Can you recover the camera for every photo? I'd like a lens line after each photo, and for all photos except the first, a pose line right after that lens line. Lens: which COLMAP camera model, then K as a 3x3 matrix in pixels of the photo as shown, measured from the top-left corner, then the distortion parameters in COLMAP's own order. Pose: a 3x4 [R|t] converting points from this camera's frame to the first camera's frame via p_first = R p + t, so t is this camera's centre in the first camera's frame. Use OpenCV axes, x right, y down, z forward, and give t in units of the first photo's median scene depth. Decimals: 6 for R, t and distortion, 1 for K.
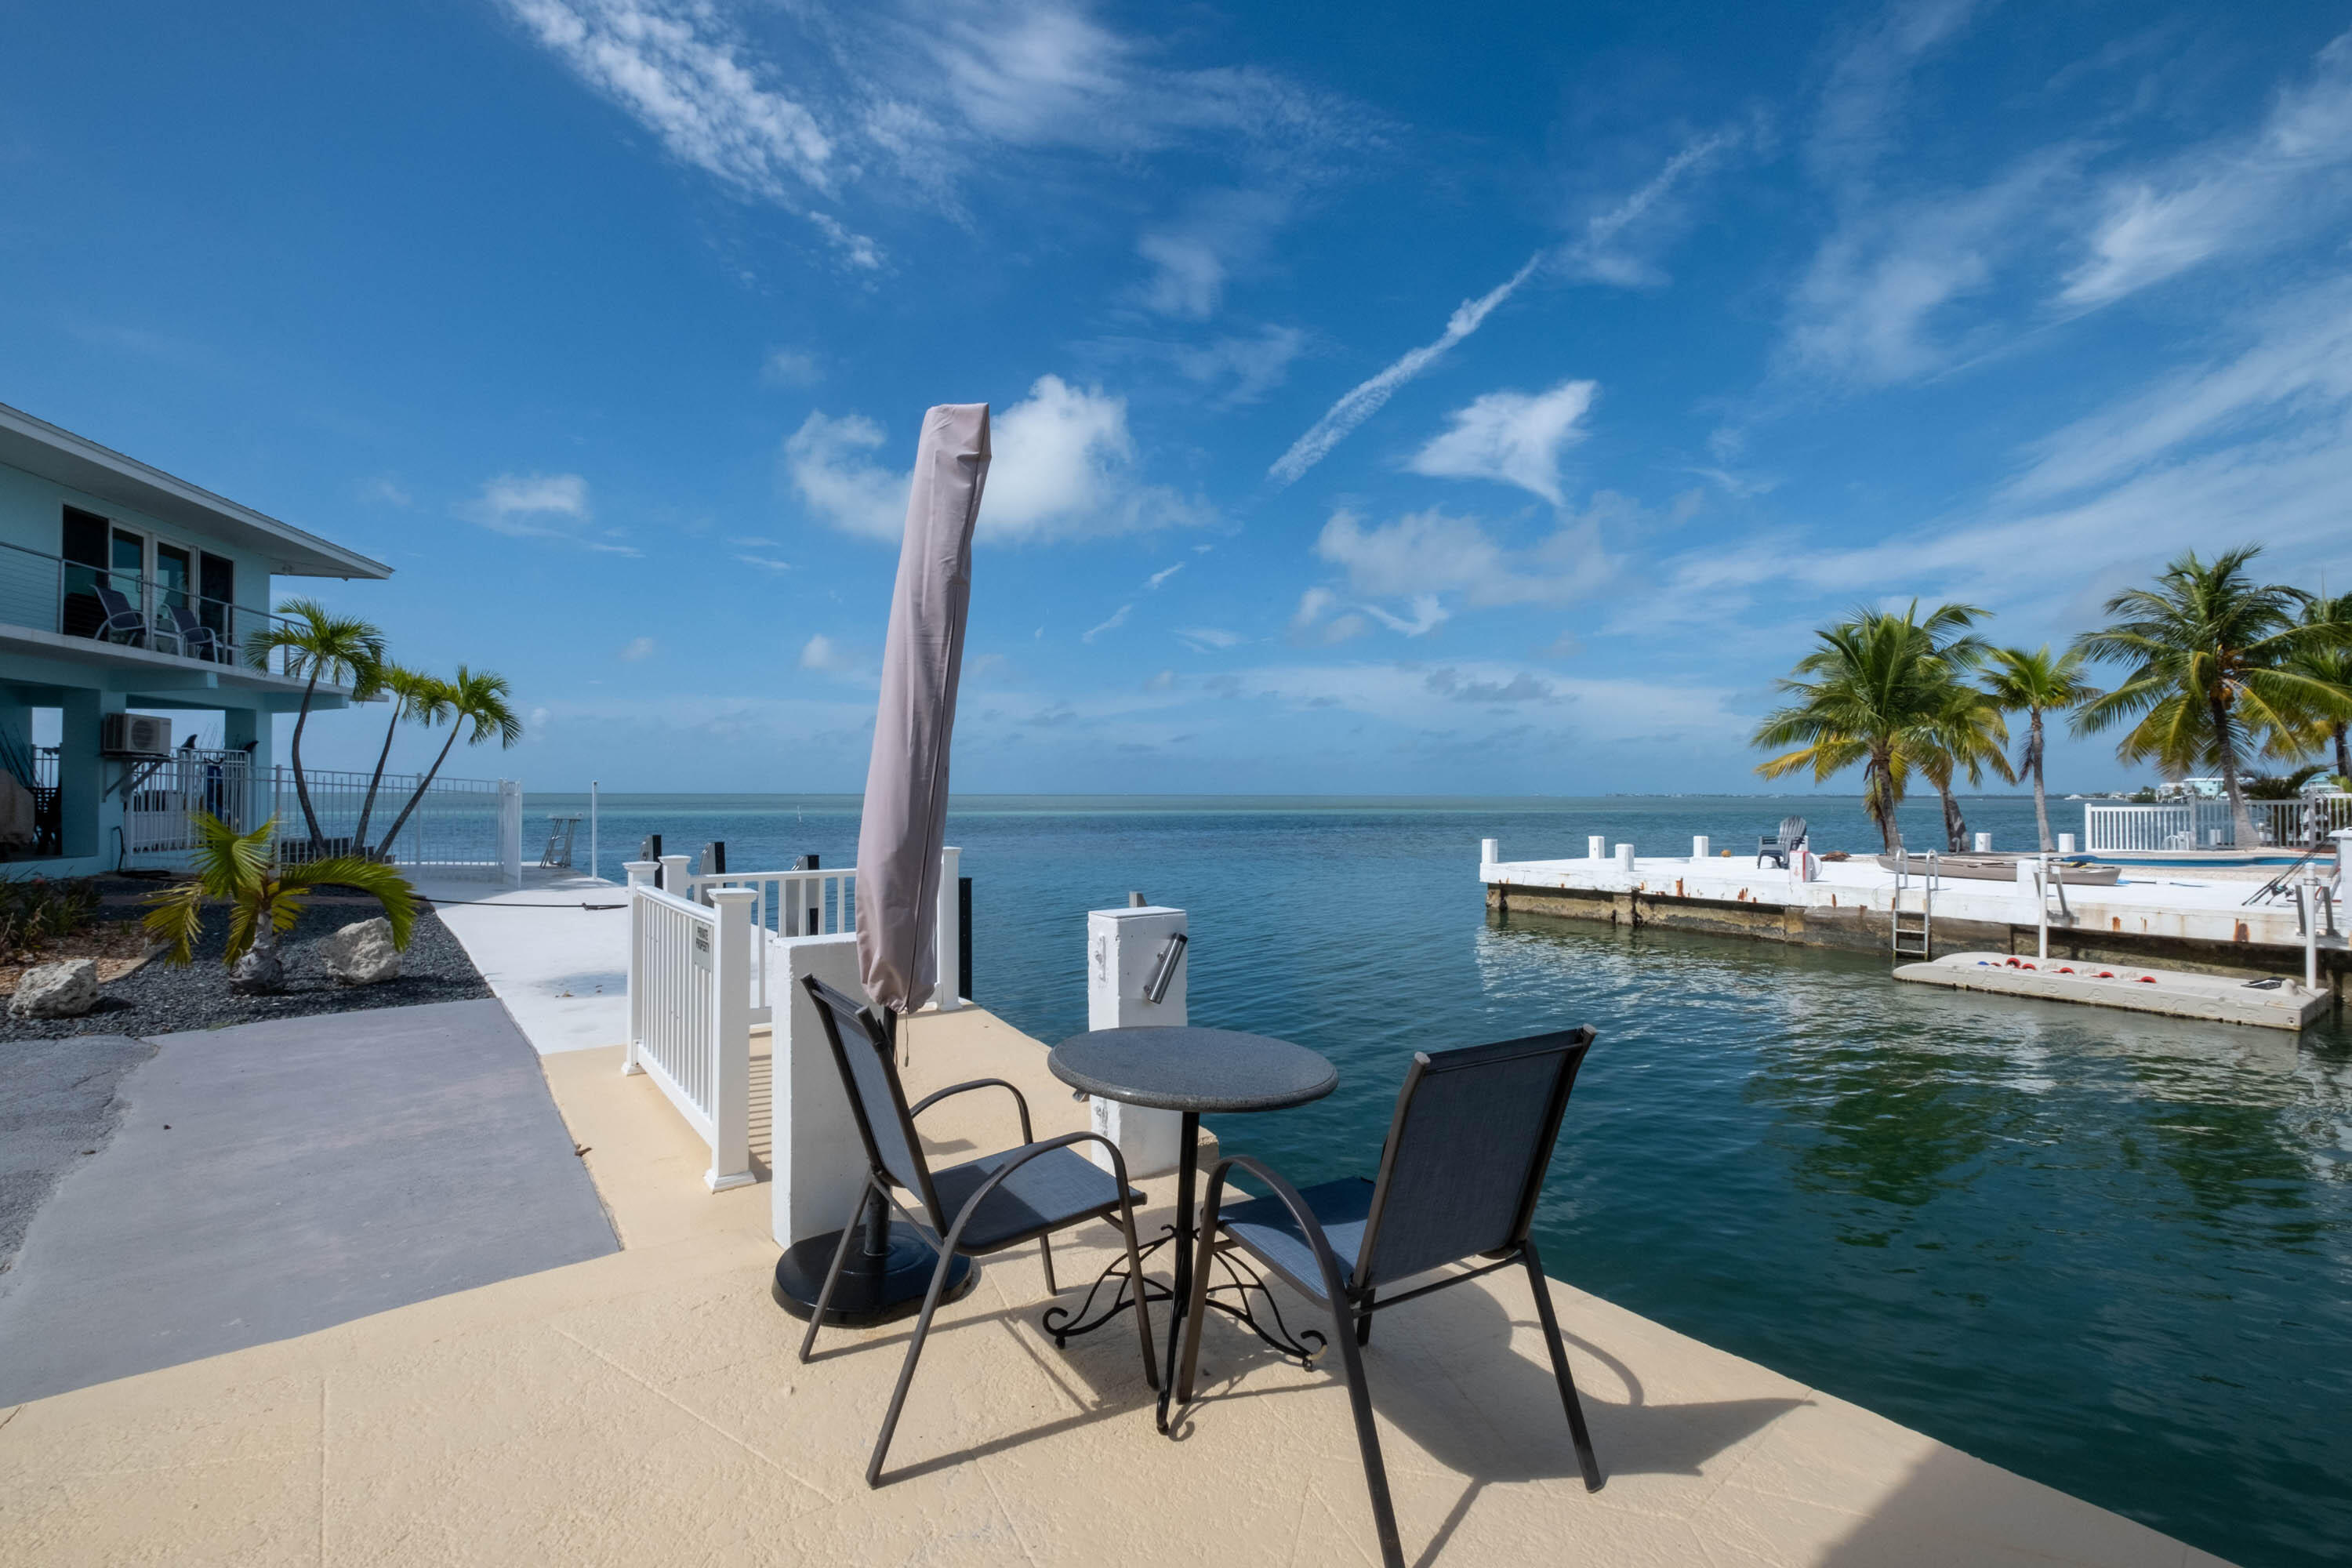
lens RADIAL K [[1022.4, 0, 1148.4], [0, 1022.4, 788.8], [0, 0, 1]] dist [-0.000526, -0.000042]
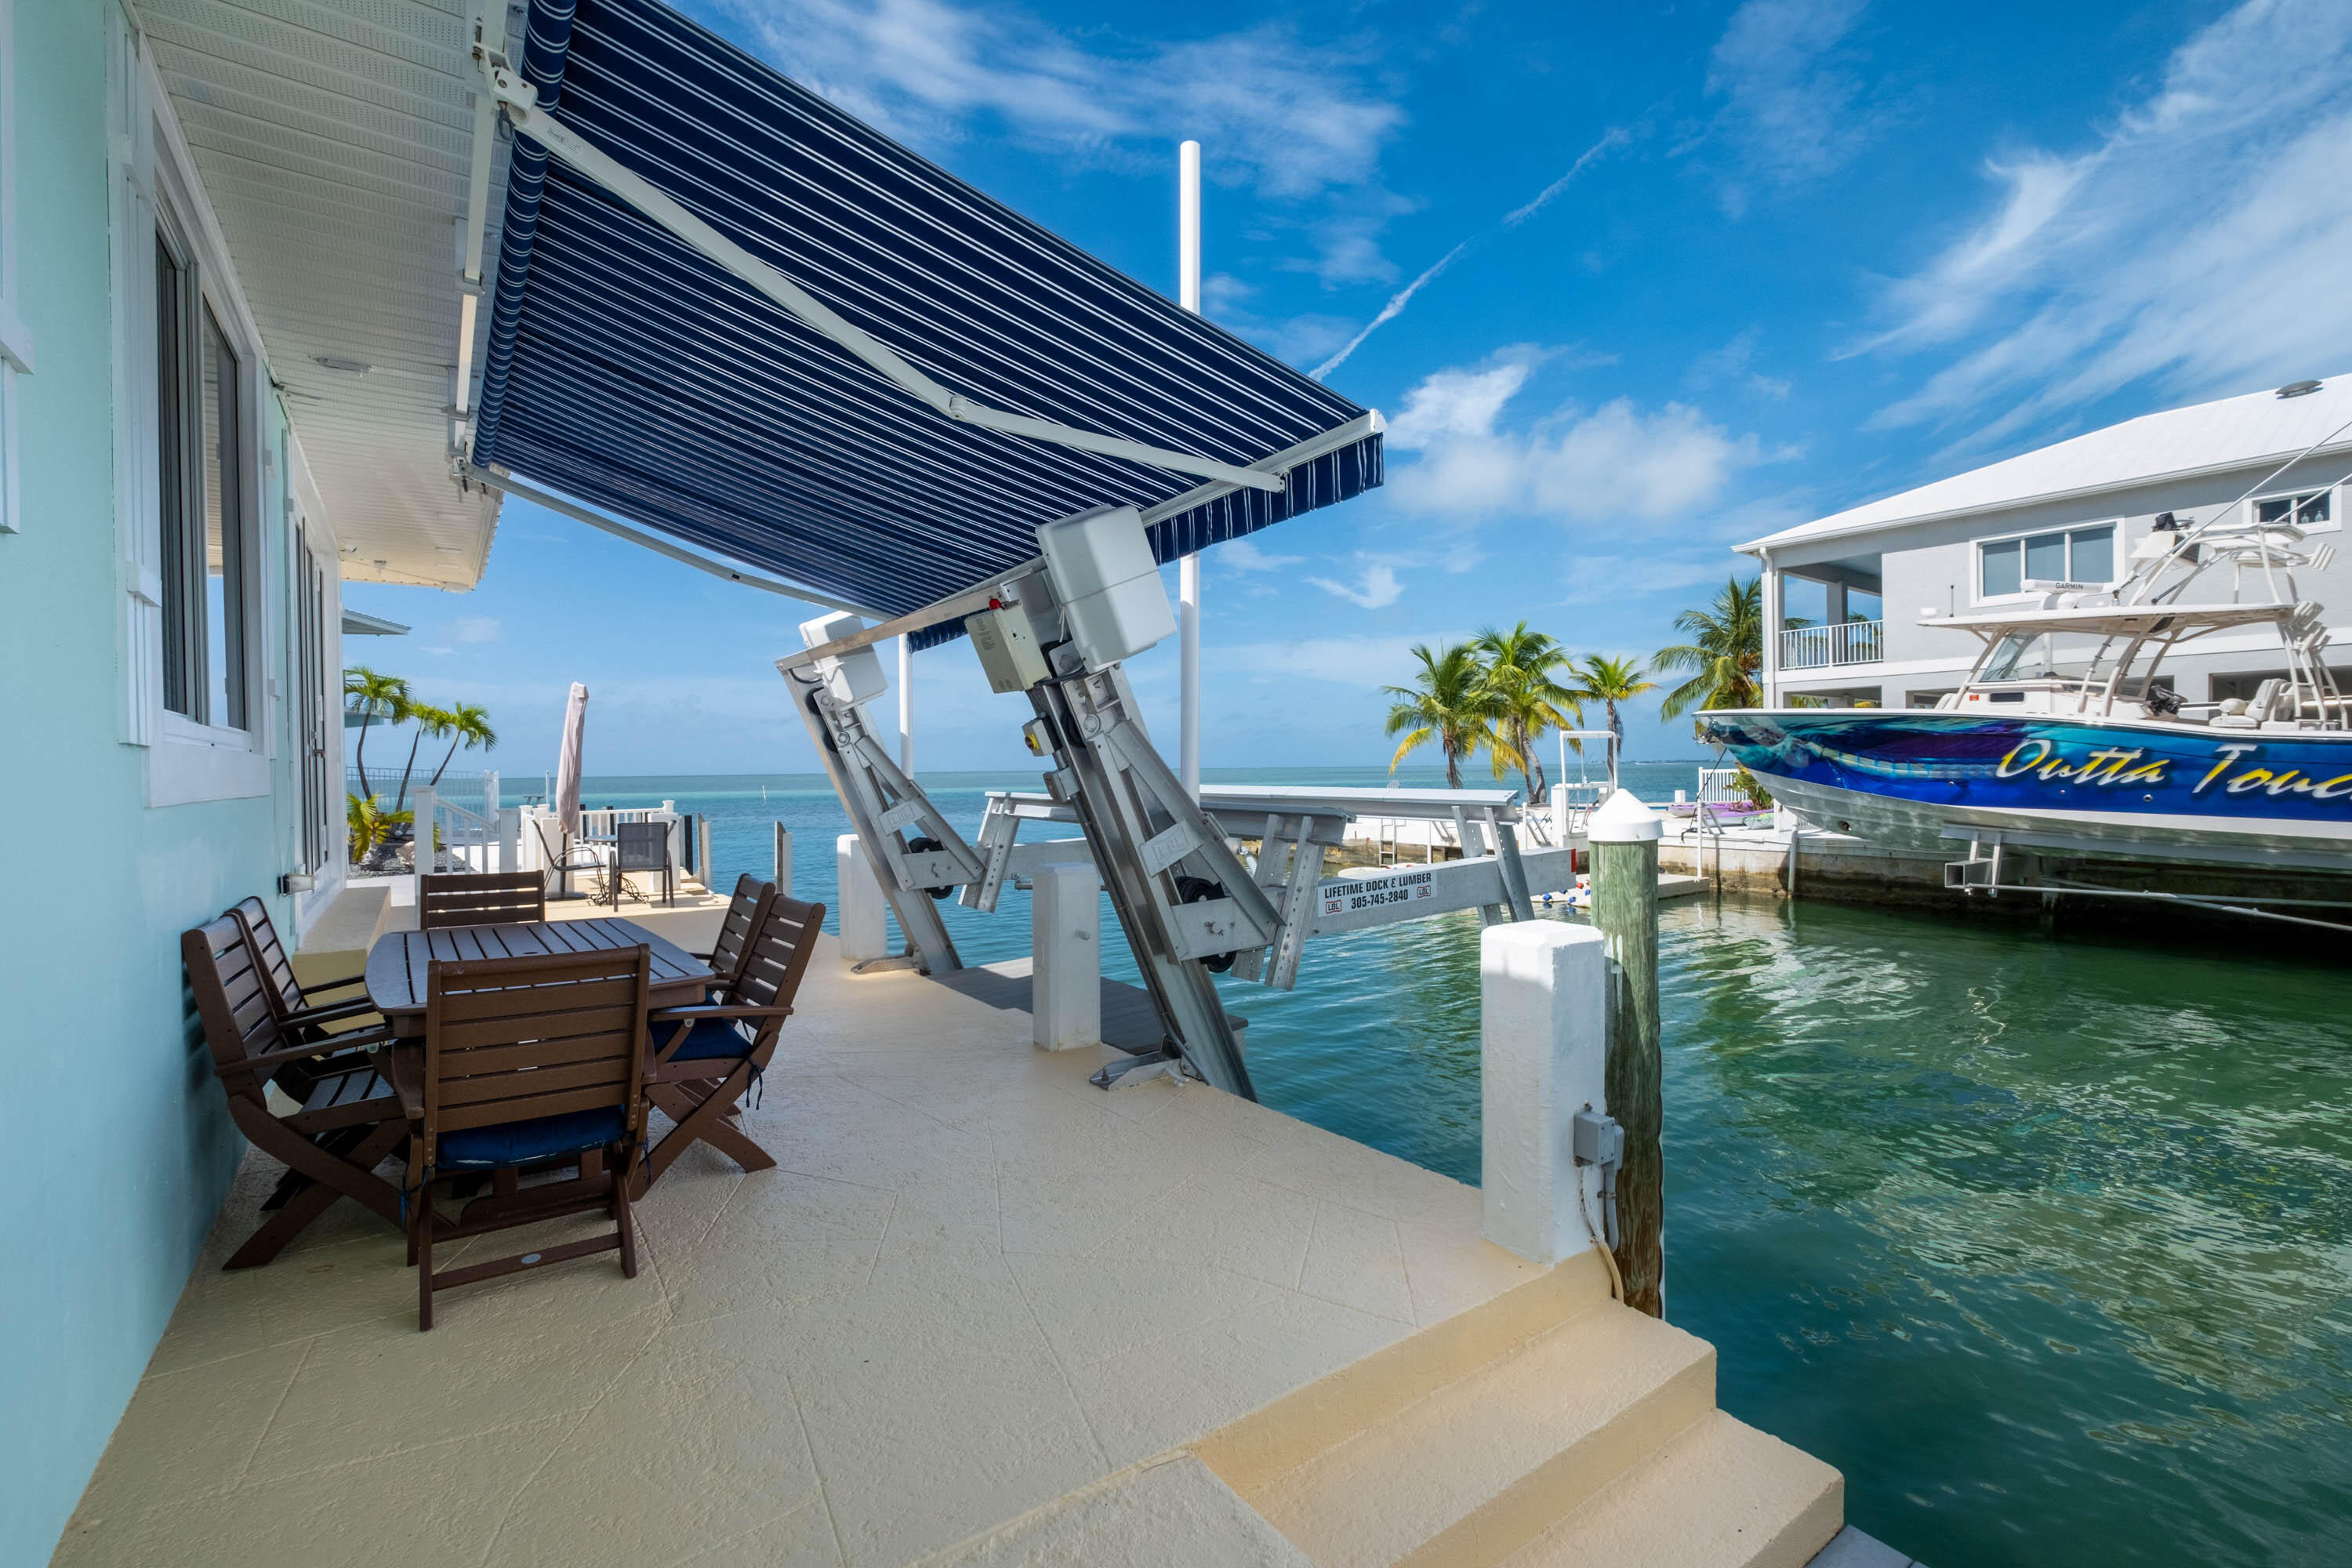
lens RADIAL K [[1024.1, 0, 1180.6], [0, 1024.1, 781.1], [0, 0, 1]] dist [-0.000020, 0.000645]
pose [[0.999848, -0.016114, 0.006587, 0.357938], [0.015992, 0.999707, 0.018148, -0.004108], [-0.006877, -0.018040, 0.999814, -0.493246]]
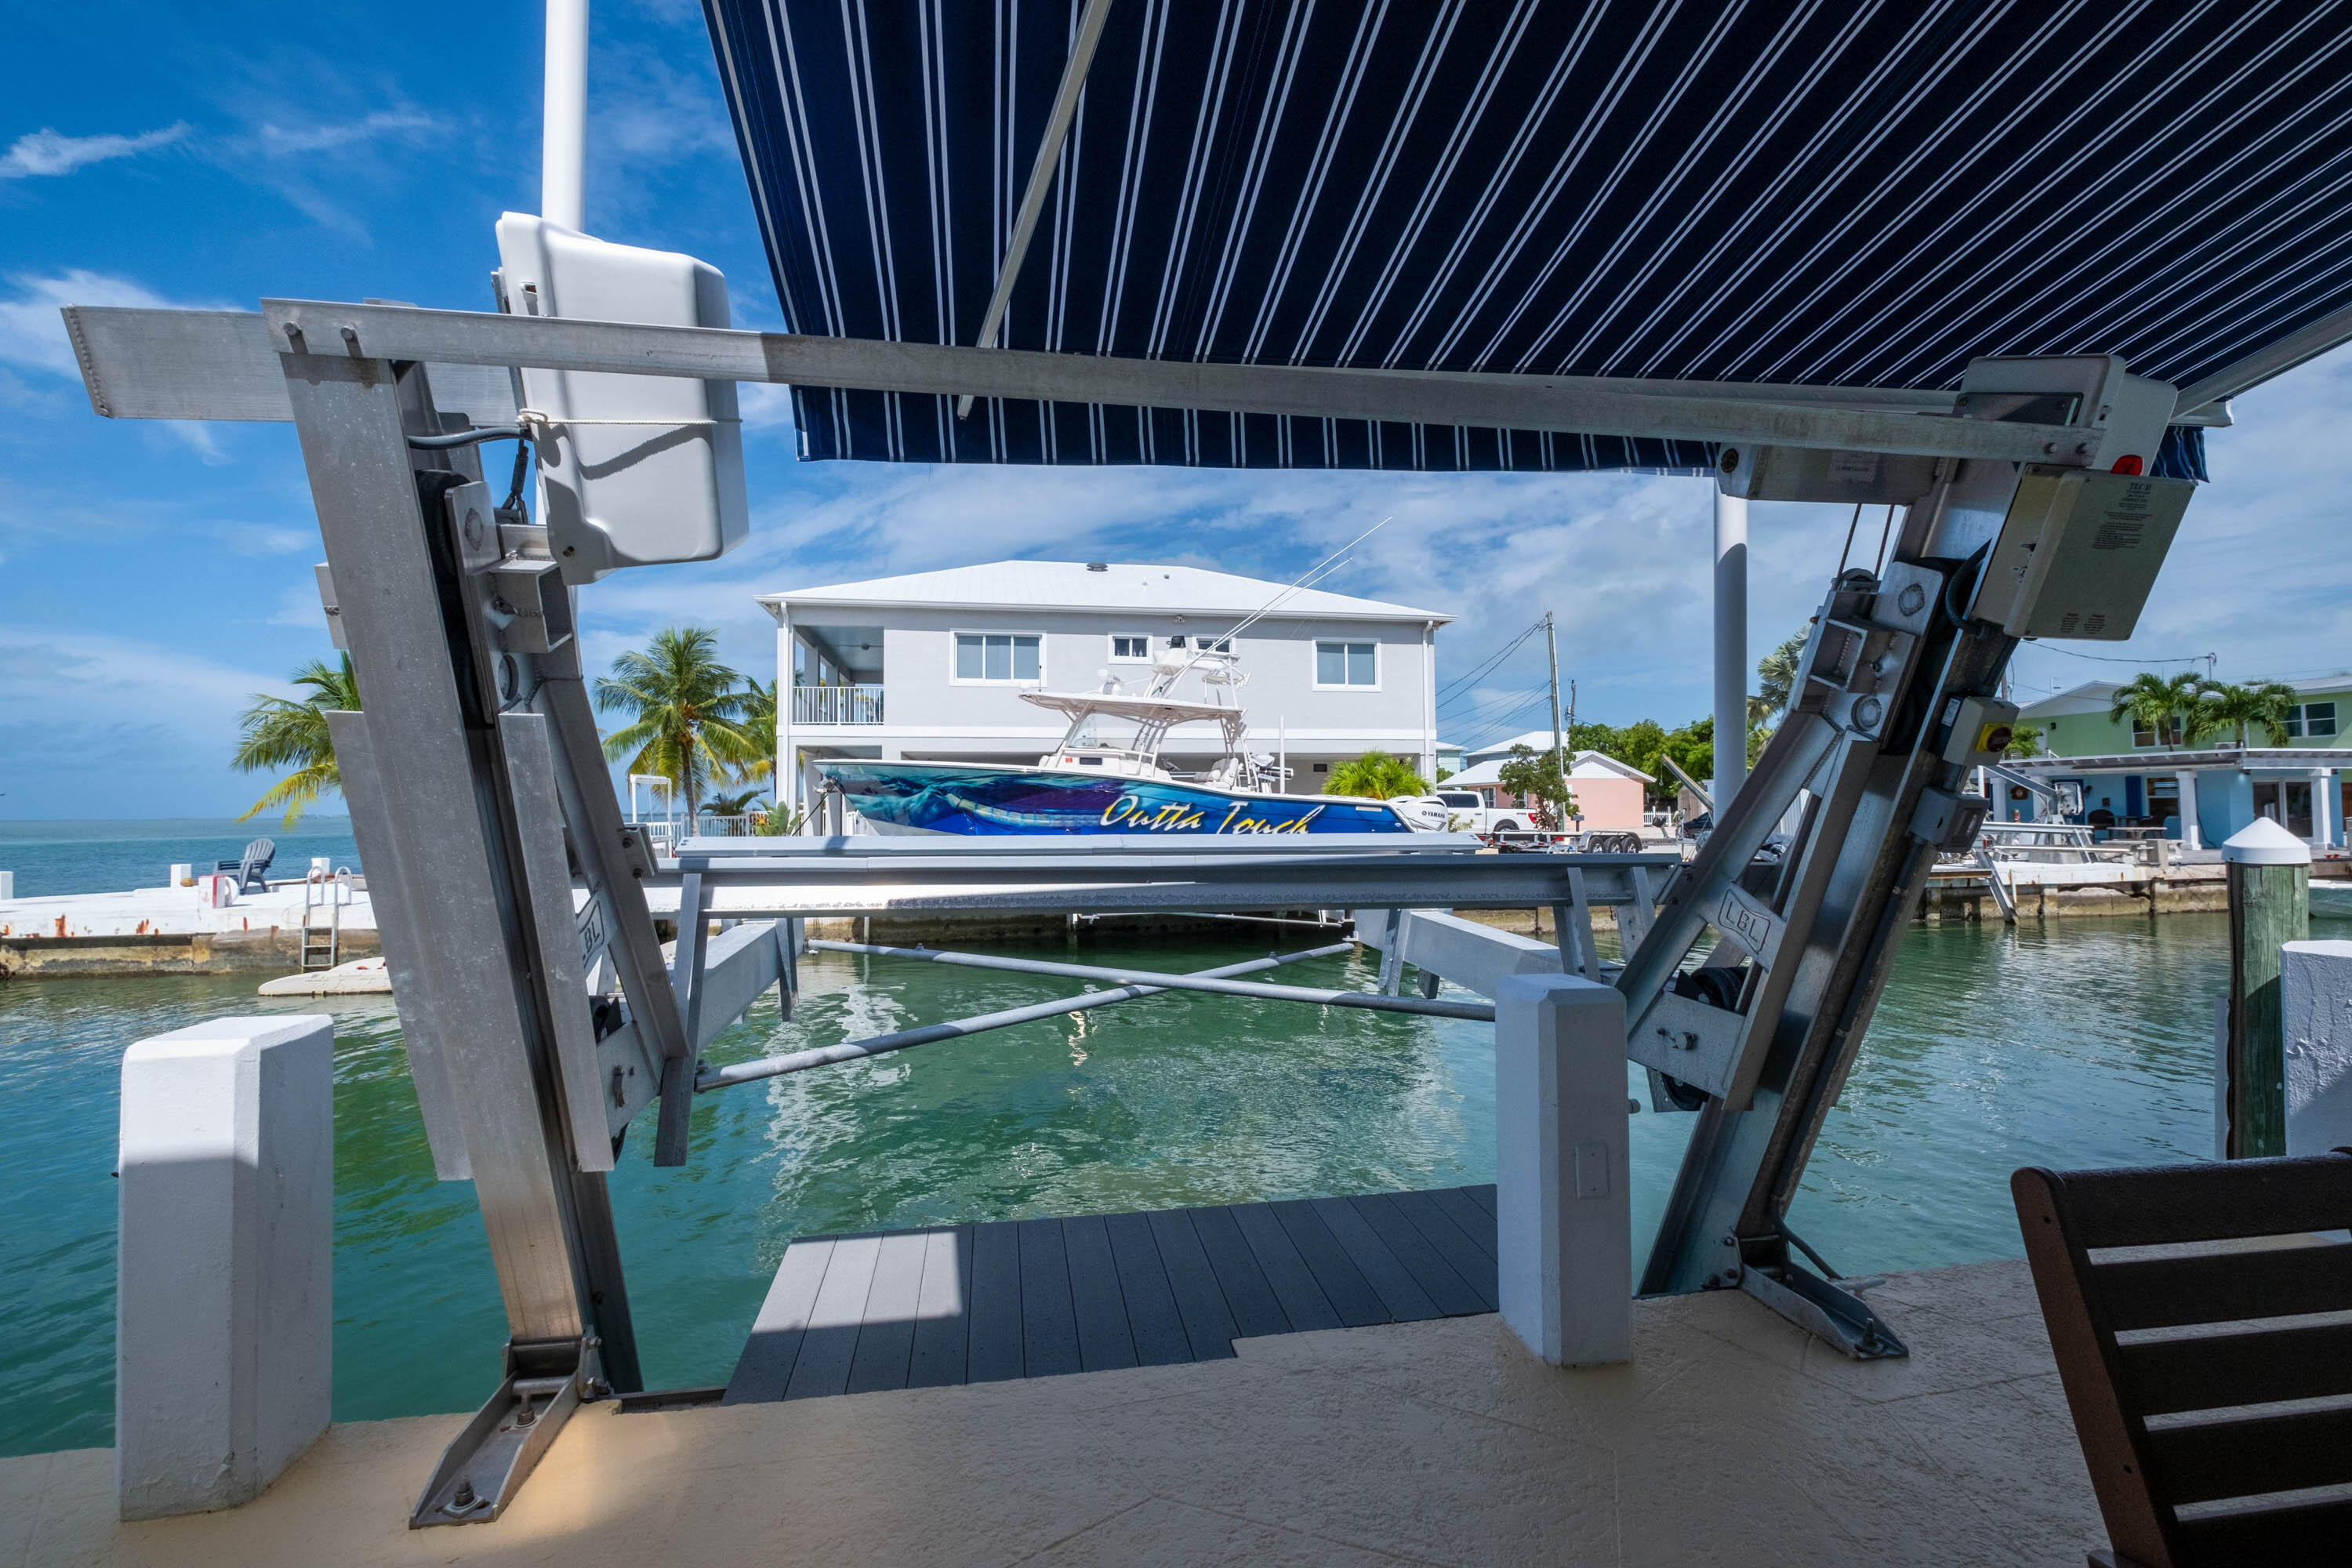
lens RADIAL K [[1024.1, 0, 1180.6], [0, 1024.1, 781.1], [0, 0, 1]] dist [-0.000020, 0.000645]
pose [[0.434071, 0.019788, 0.900661, 0.153097], [0.003424, 0.999715, -0.023615, -0.001630], [-0.900872, 0.013334, 0.433879, -0.219823]]
